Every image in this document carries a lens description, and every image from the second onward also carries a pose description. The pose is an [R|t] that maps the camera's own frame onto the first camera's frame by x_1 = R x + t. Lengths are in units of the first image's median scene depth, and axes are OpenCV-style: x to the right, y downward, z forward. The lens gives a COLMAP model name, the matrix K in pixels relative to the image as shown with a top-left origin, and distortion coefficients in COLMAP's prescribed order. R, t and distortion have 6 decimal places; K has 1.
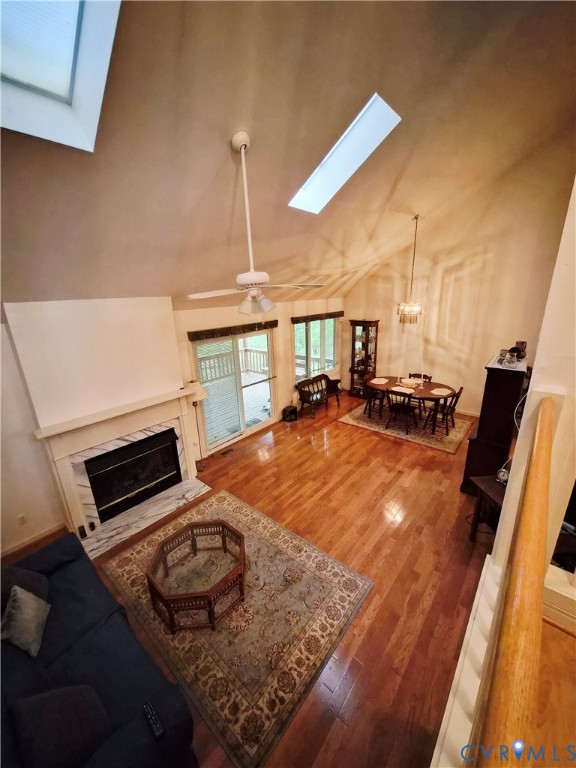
lens RADIAL K [[300.0, 0, 288.8], [0, 300.0, 383.6], [0, 0, 1]] dist [-0.001626, -0.000028]
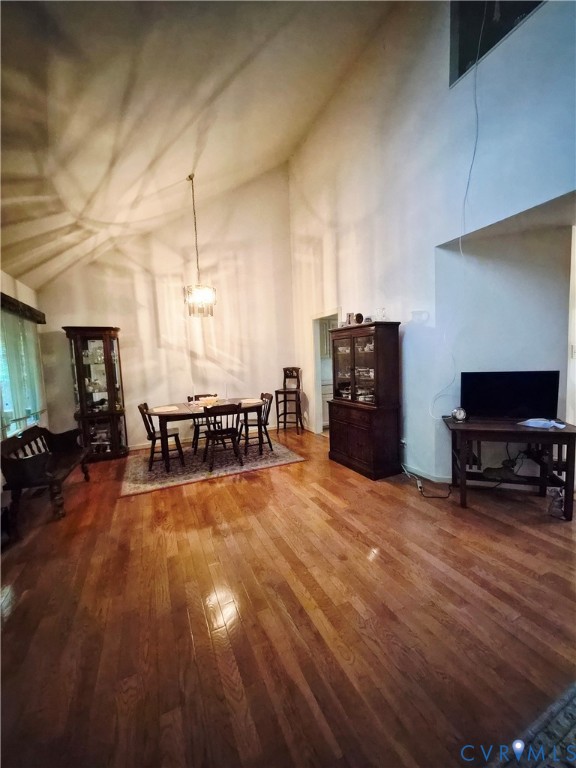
lens RADIAL K [[300.0, 0, 288.4], [0, 300.0, 382.7], [0, 0, 1]] dist [-0.001626, -0.000028]
pose [[0.420250, -0.058536, 0.905518, -0.159936], [0.295548, 0.952332, -0.075602, 0.063934], [-0.857929, 0.299396, 0.417517, 0.505509]]
